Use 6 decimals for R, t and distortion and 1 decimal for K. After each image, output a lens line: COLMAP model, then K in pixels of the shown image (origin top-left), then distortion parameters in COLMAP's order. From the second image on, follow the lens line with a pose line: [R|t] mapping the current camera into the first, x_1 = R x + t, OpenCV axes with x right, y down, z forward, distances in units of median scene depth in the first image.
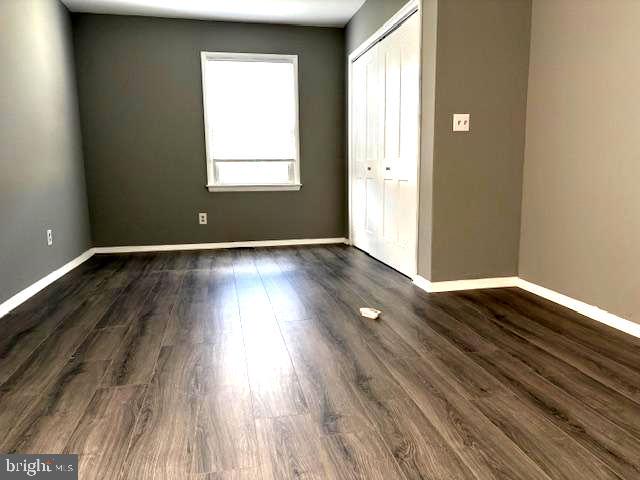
lens RADIAL K [[484.6, 0, 320.0], [0, 484.6, 240.0], [0, 0, 1]] dist [0.011345, -0.005103]
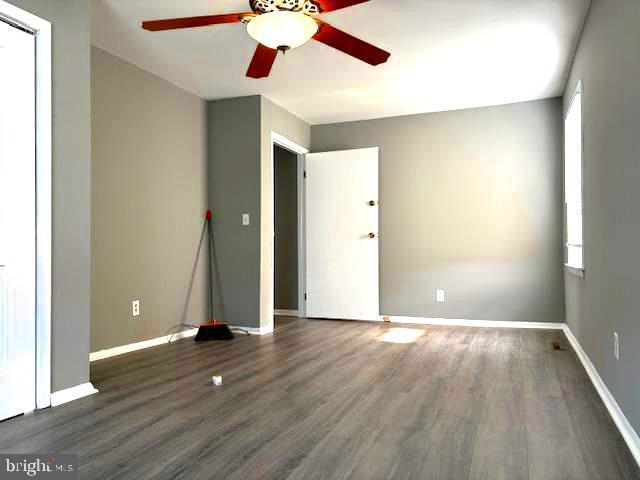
lens RADIAL K [[484.6, 0, 320.0], [0, 484.6, 240.0], [0, 0, 1]] dist [0.011345, -0.005103]
pose [[-0.829086, 0.024588, 0.558581, -0.604696], [0.099672, 0.989530, 0.104382, -0.212044], [-0.550166, 0.142216, -0.822856, 1.512350]]
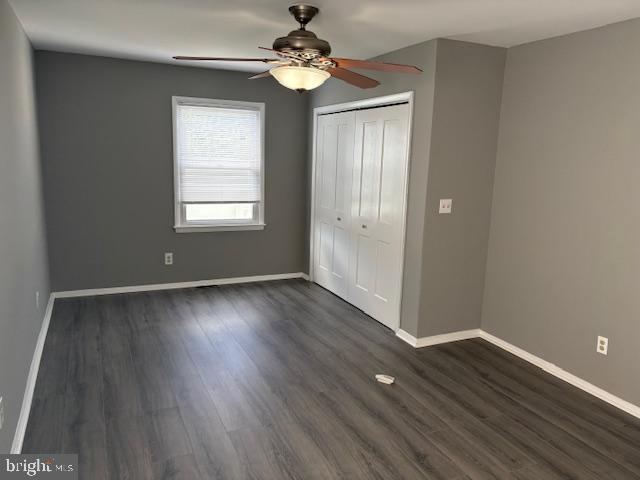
lens RADIAL K [[484.6, 0, 320.0], [0, 484.6, 240.0], [0, 0, 1]] dist [0.011345, -0.005103]
pose [[0.972813, -0.000789, 0.231591, -0.286439], [-0.006142, 0.999555, 0.029203, -0.193955], [-0.231511, -0.029831, 0.972375, -0.088868]]
